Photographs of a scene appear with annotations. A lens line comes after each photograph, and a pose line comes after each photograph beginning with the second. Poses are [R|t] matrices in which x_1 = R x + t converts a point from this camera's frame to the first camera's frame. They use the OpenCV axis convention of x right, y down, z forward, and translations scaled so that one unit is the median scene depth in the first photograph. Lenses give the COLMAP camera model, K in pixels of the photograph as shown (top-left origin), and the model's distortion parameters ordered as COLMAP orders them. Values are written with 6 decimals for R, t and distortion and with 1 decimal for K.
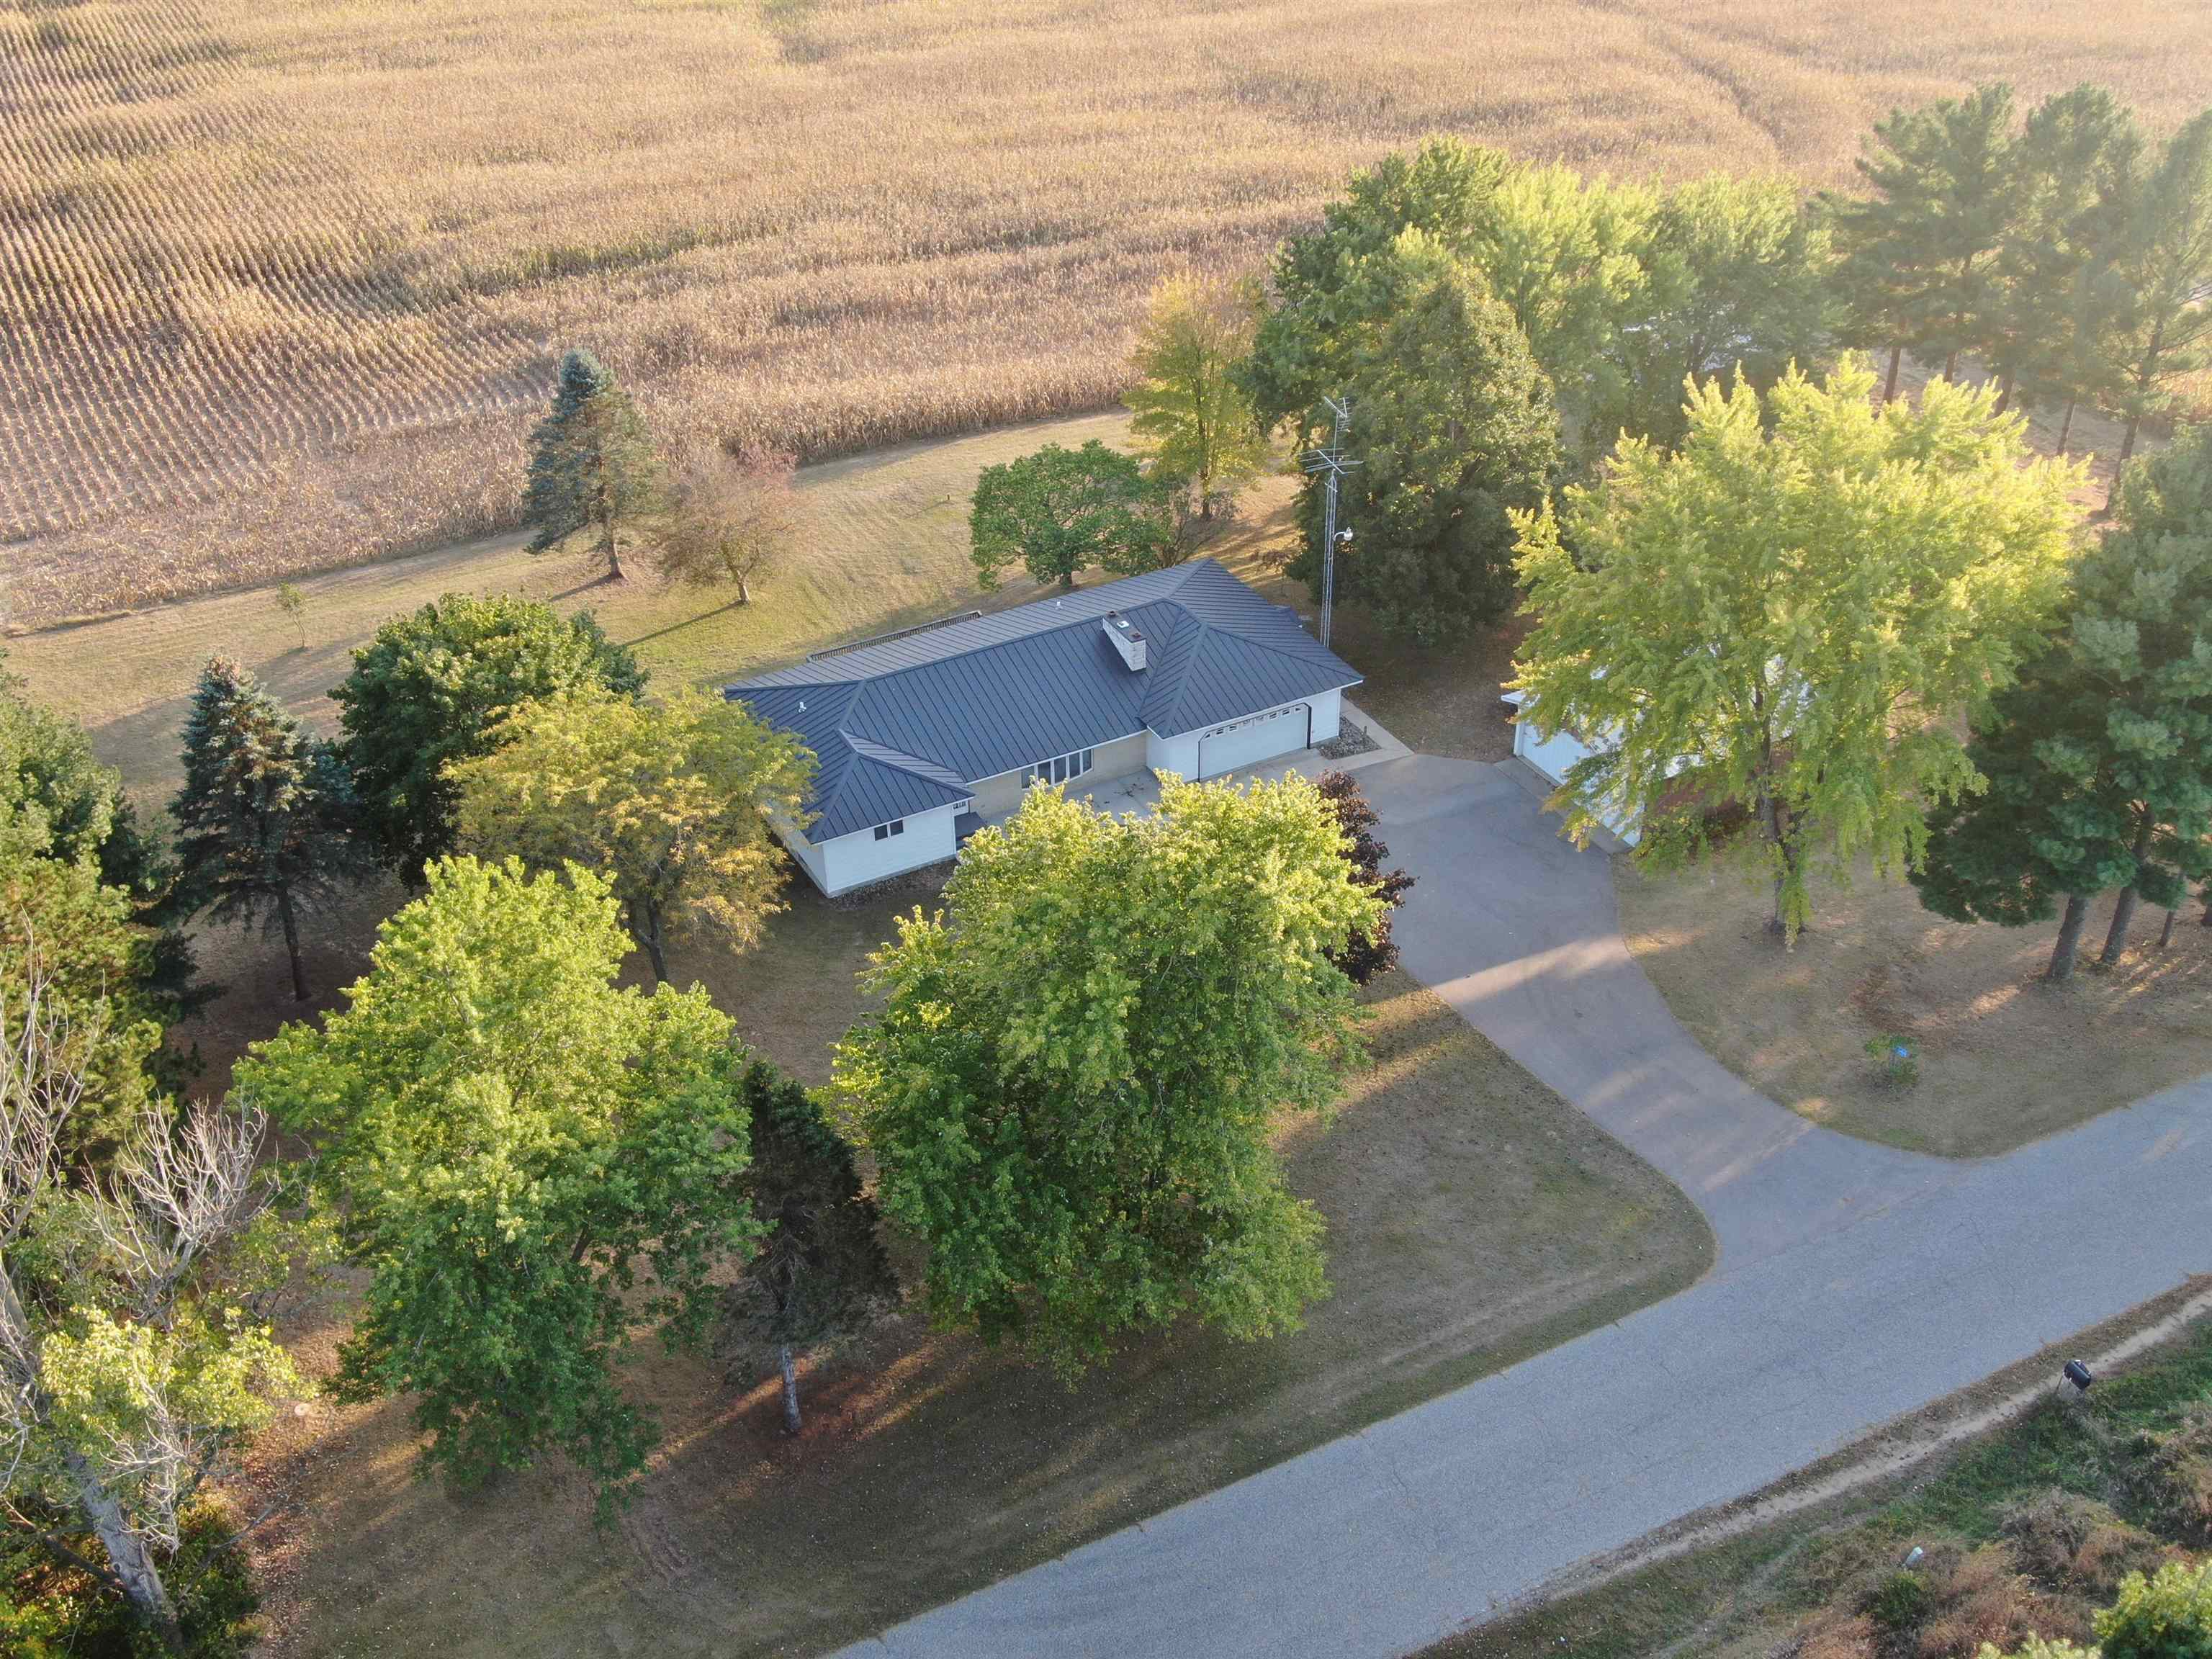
lens RADIAL K [[2301.7, 0, 1105.6], [0, 2301.7, 829.9], [0, 0, 1]] dist [-0.029262, 0.000000]
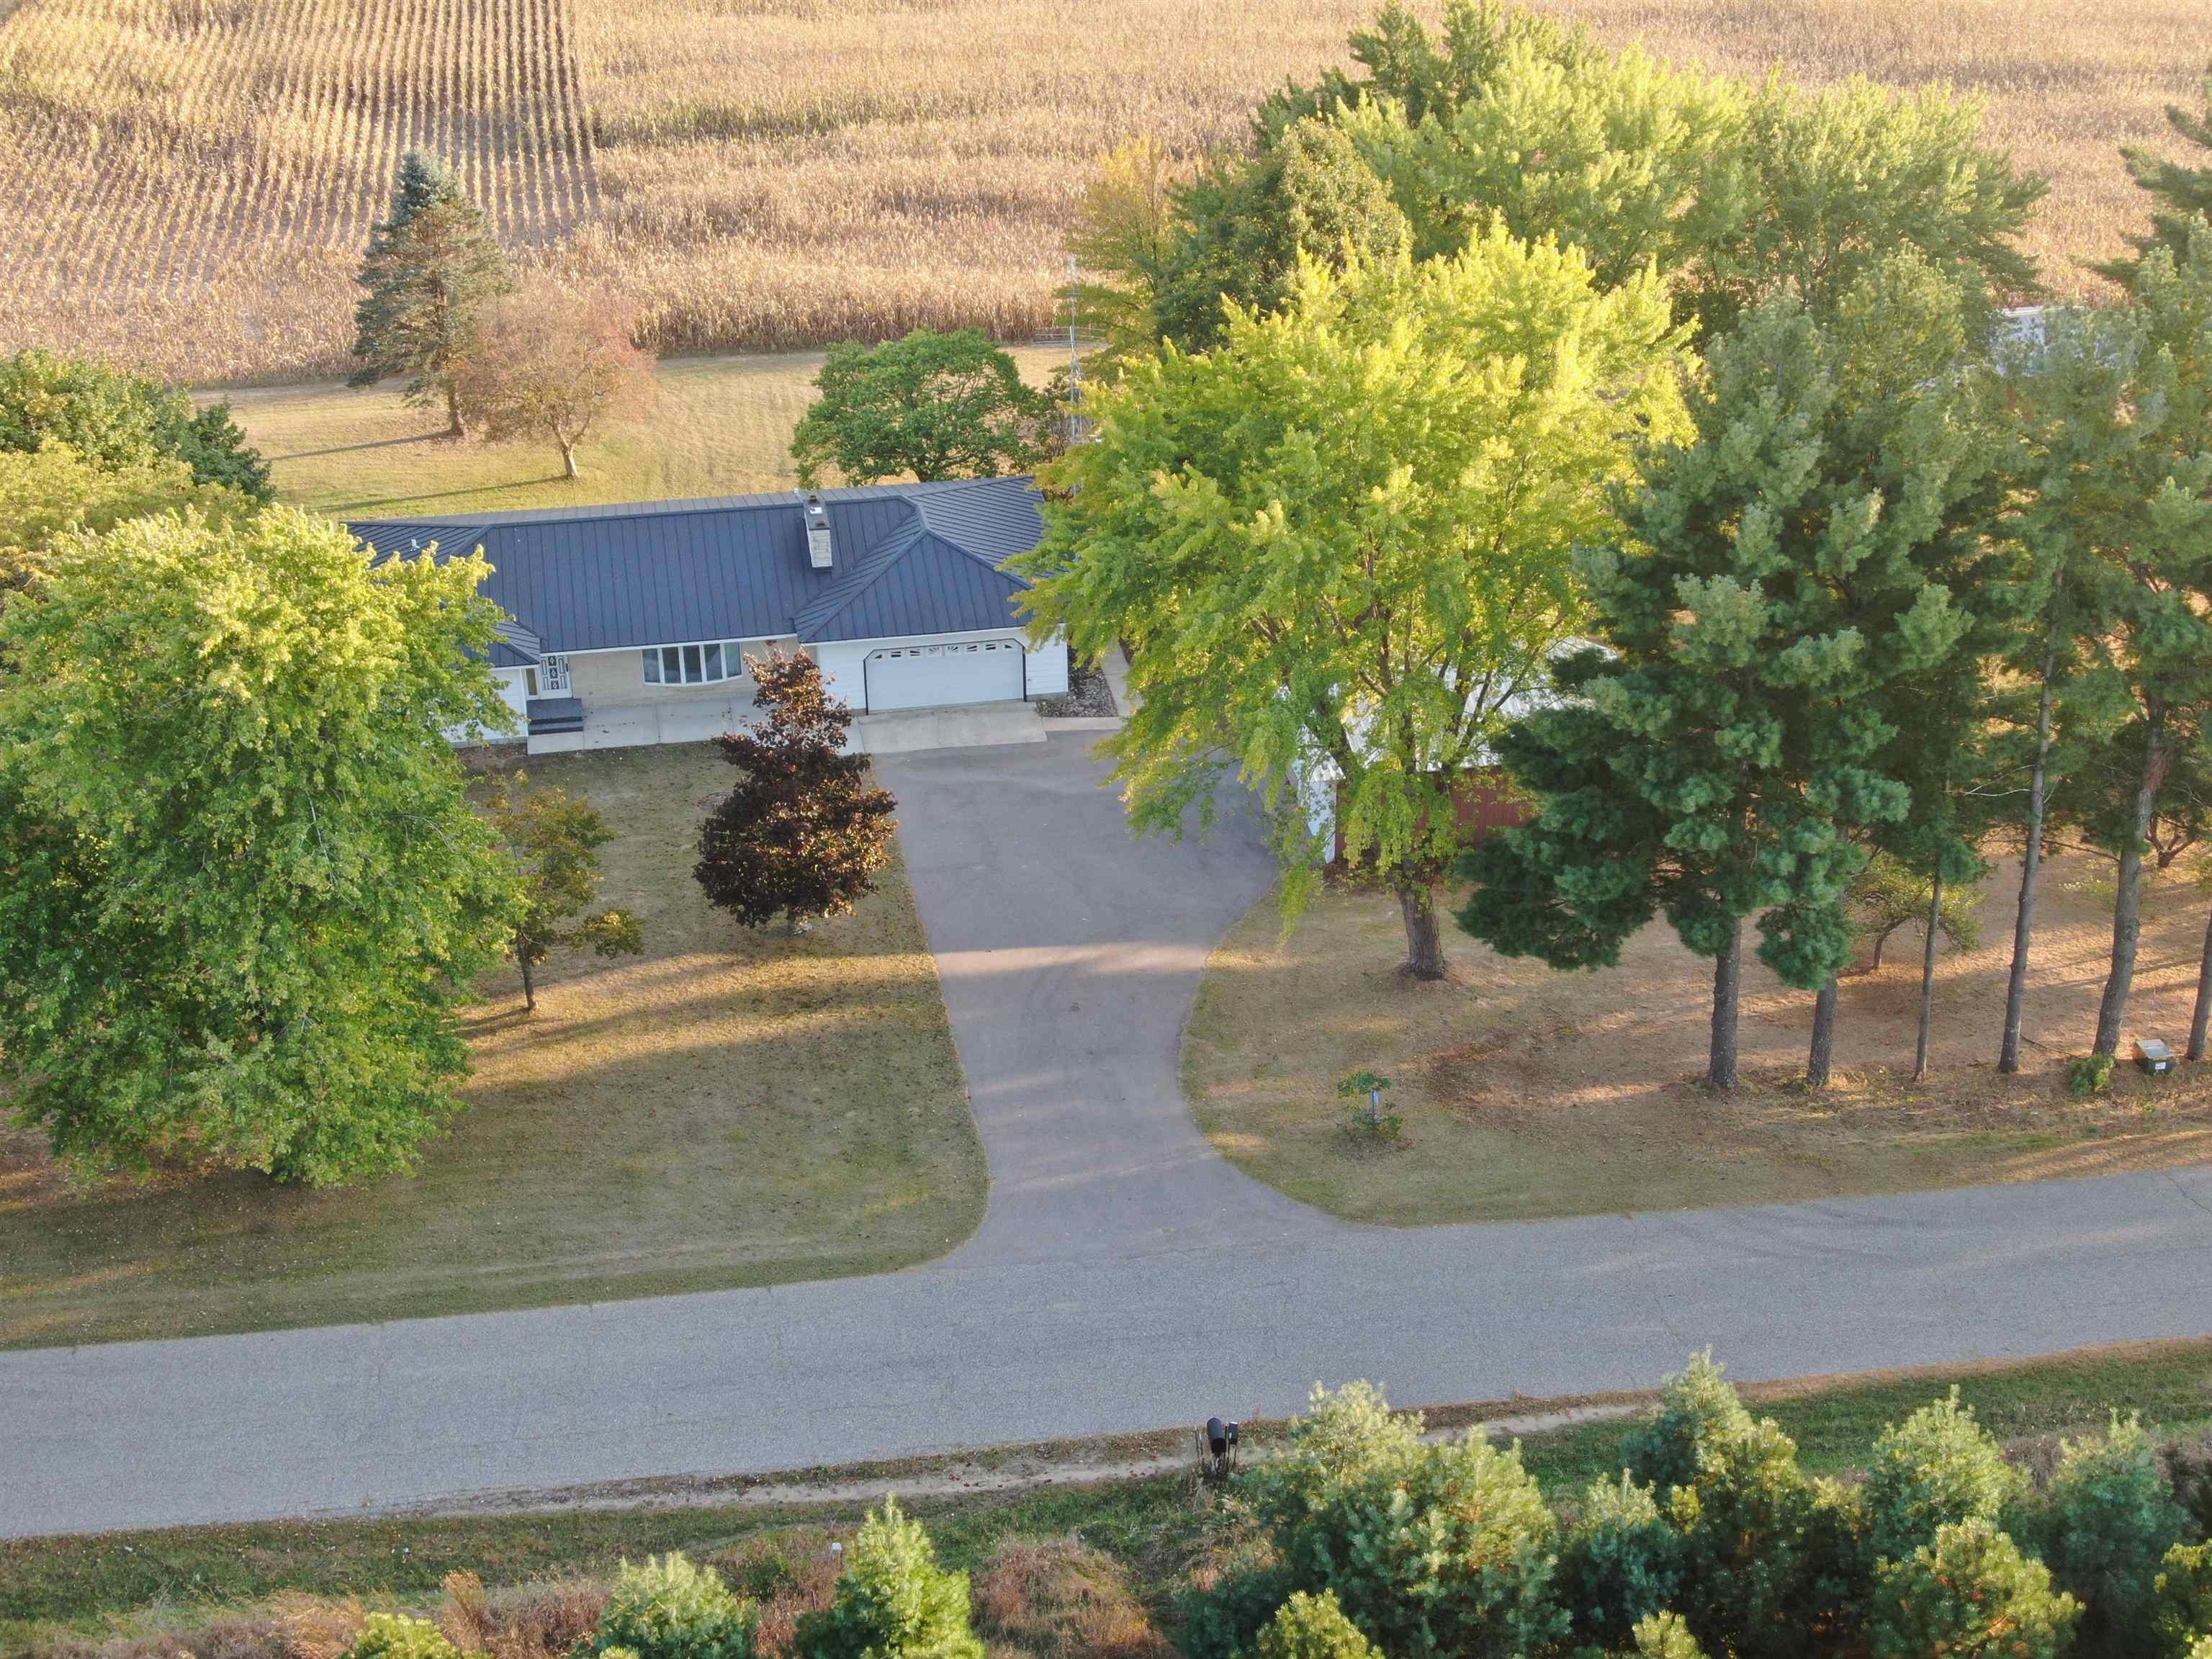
lens RADIAL K [[3240.8, 0, 1107.6], [0, 3240.8, 829.4], [0, 0, 1]] dist [-0.017934, 0.000000]
pose [[0.950567, 0.156292, -0.268321, 0.500060], [-0.177749, 0.982396, -0.057472, 0.080142], [0.254615, 0.102325, 0.961614, -0.073439]]
